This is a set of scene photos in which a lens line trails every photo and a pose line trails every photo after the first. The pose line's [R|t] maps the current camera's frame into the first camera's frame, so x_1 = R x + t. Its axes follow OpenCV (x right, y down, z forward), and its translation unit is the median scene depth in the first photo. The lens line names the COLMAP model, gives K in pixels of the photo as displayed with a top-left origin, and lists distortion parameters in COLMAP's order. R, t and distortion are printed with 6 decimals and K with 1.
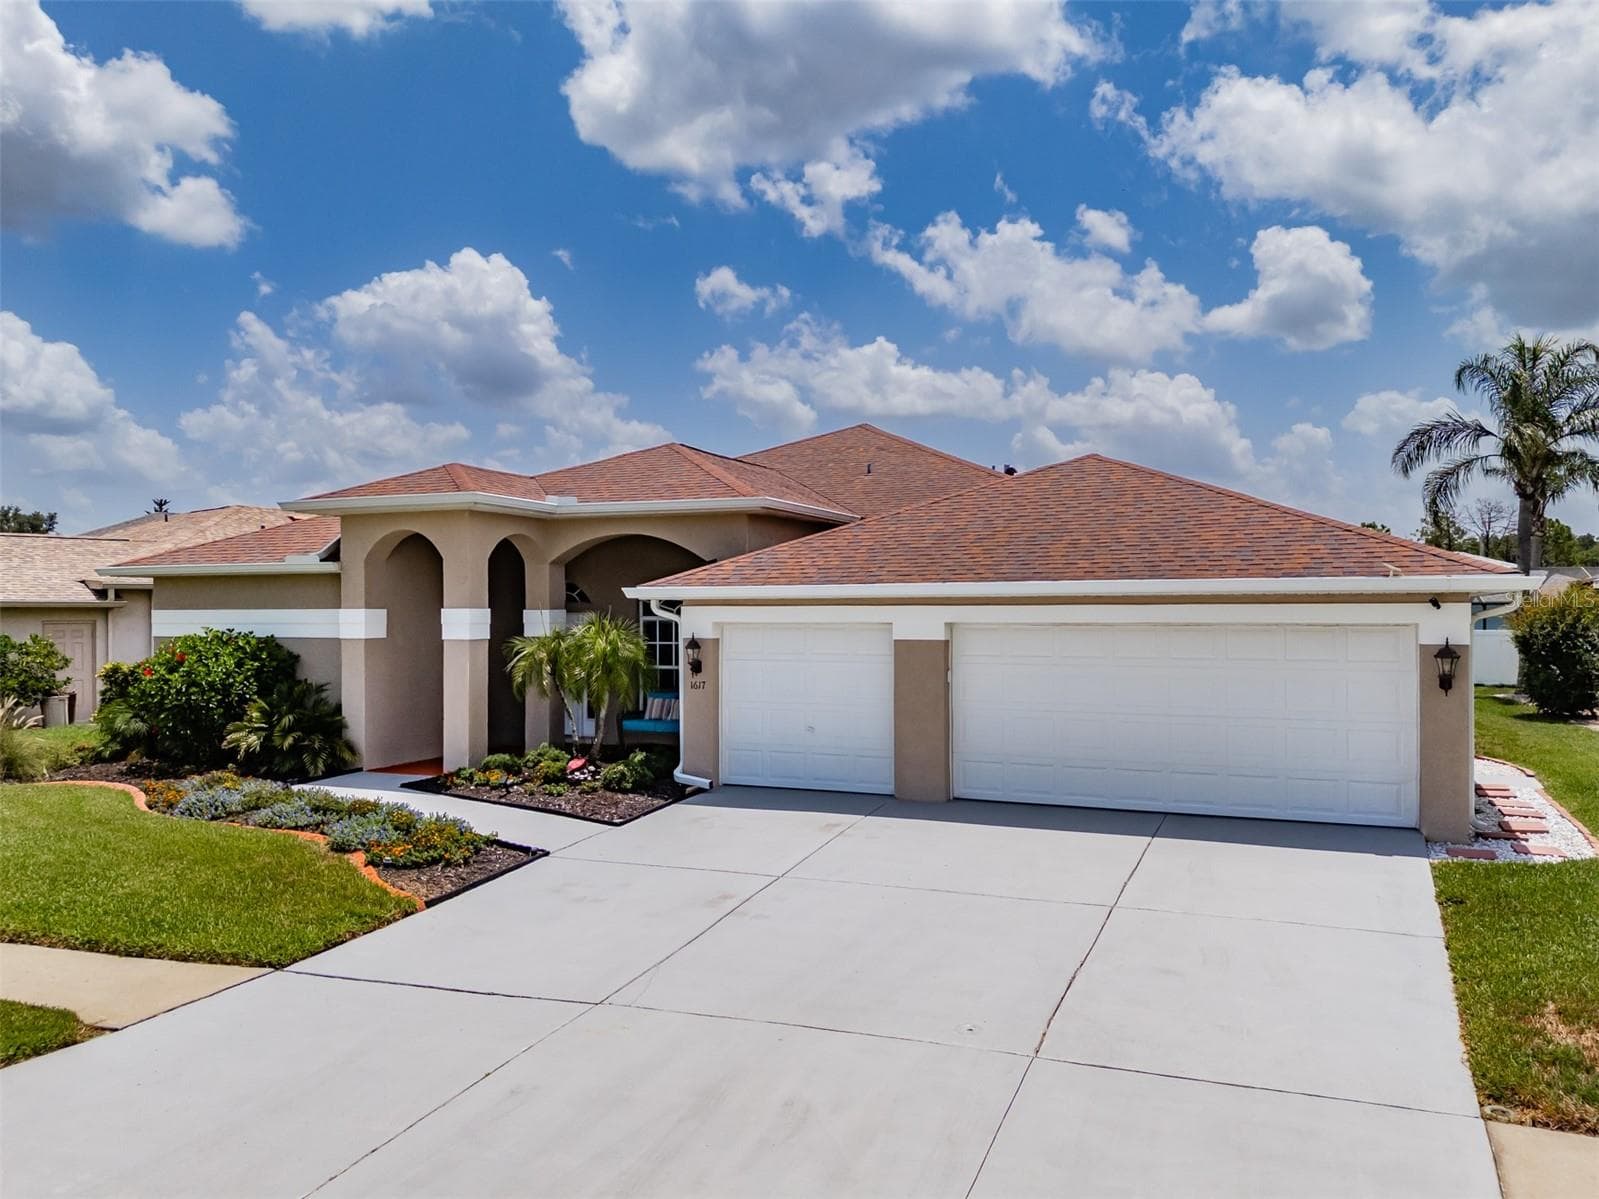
lens RADIAL K [[1265.5, 0, 794.0], [0, 1265.5, 626.2], [0, 0, 1]] dist [0.046893, -0.004872]
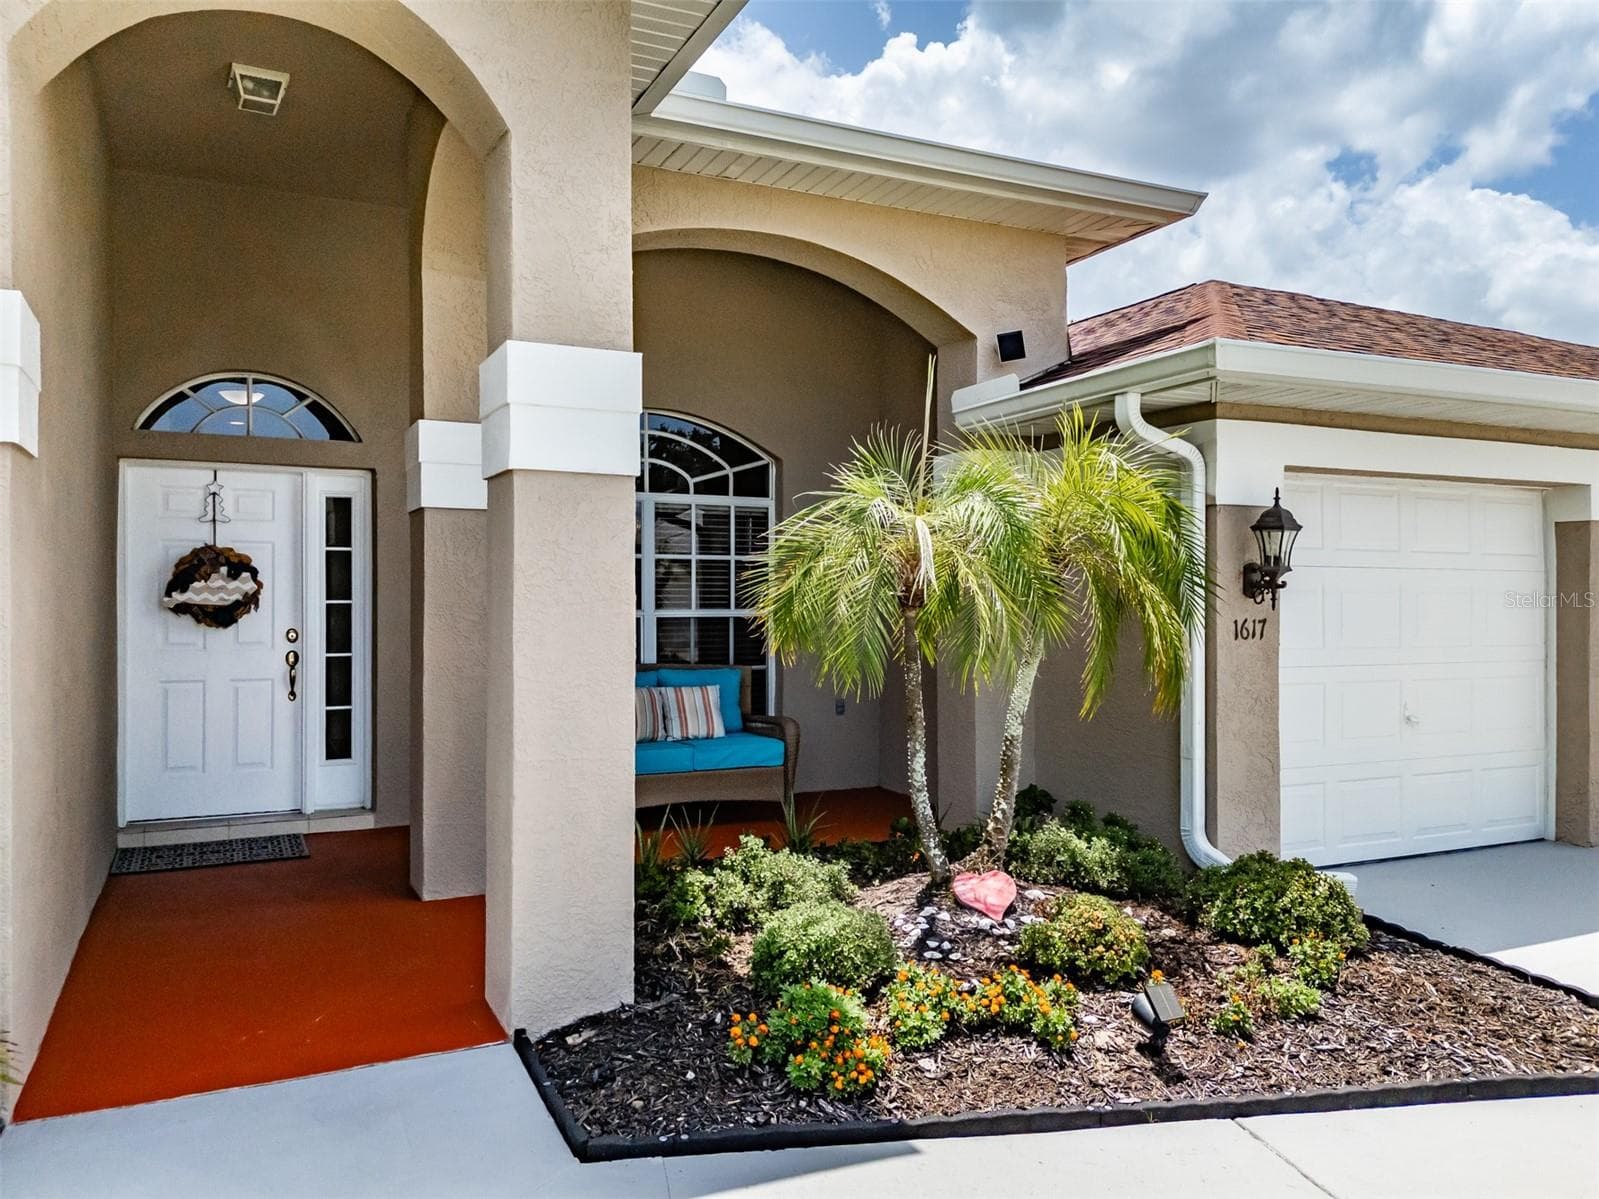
lens RADIAL K [[1198.7, 0, 805.8], [0, 1198.7, 596.6], [0, 0, 1]] dist [0.082103, -0.087456]
pose [[0.653684, 0.003942, 0.756757, -0.370305], [0.006101, 0.999926, -0.010479, 0.033936], [-0.756743, 0.011467, 0.653612, 0.722970]]
